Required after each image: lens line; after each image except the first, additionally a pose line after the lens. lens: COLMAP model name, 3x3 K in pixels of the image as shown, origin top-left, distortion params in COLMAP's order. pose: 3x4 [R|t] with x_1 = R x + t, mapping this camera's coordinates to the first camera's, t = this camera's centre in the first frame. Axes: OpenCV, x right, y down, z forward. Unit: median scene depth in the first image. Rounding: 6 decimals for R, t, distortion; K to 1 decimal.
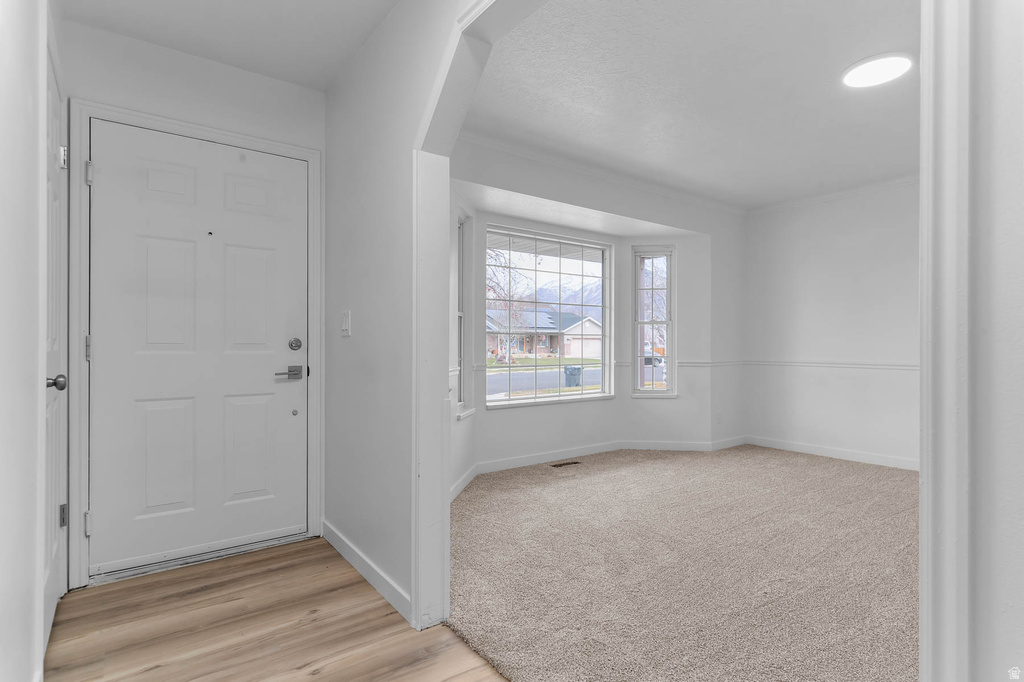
lens RADIAL K [[518.3, 0, 512.0], [0, 518.3, 341.0], [0, 0, 1]] dist [-0.000774, 0.000328]
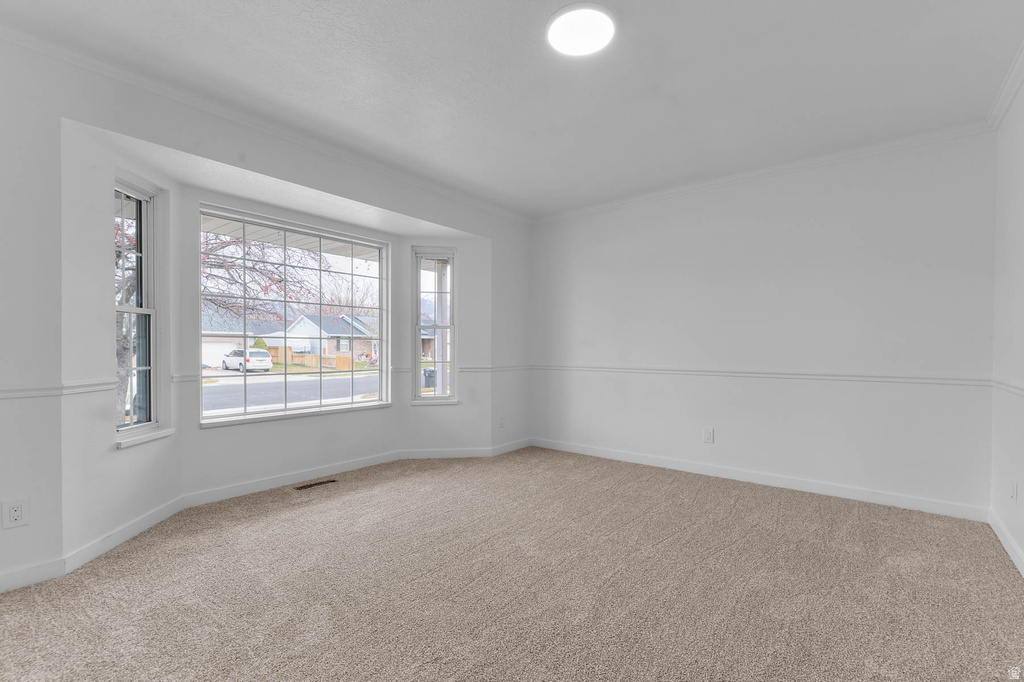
lens RADIAL K [[450.0, 0, 512.4], [0, 450.0, 349.6], [0, 0, 1]] dist [-0.000434, -0.000531]
pose [[0.968863, 0.000404, 0.247596, 0.210526], [-0.002431, 0.999966, 0.007880, -0.000001], [-0.247585, -0.008236, 0.968831, 0.152974]]
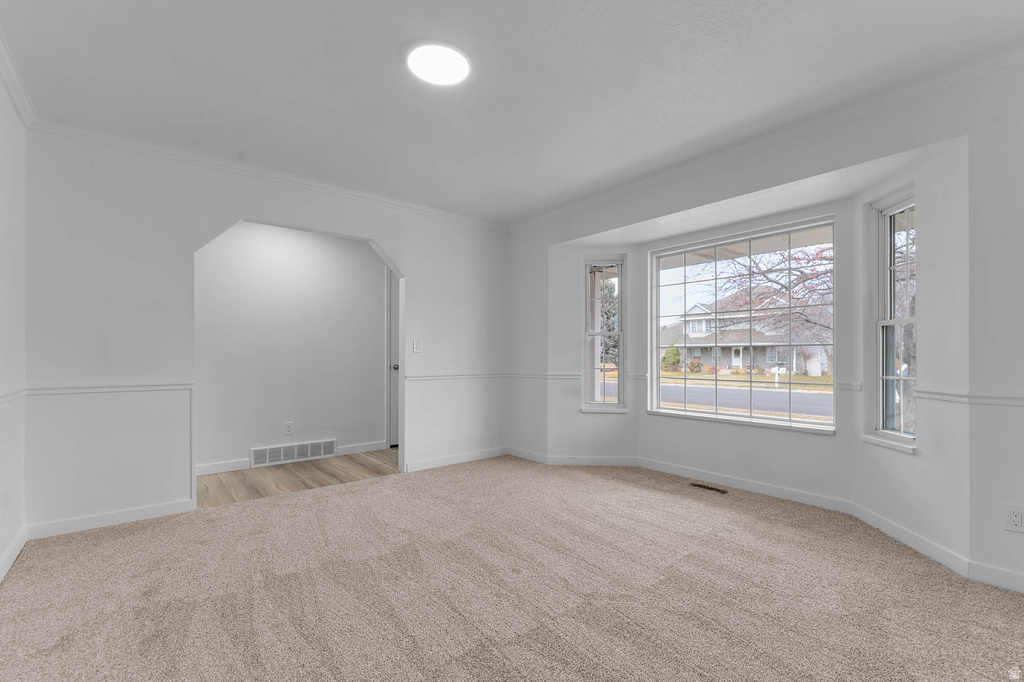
lens RADIAL K [[434.8, 0, 512.5], [0, 434.8, 356.3], [0, 0, 1]] dist [0.000278, 0.000091]
pose [[0.073354, 0.002732, -0.997302, 0.742971], [0.007689, 0.999965, 0.003305, -0.000929], [0.997276, -0.007911, 0.073330, 0.526466]]
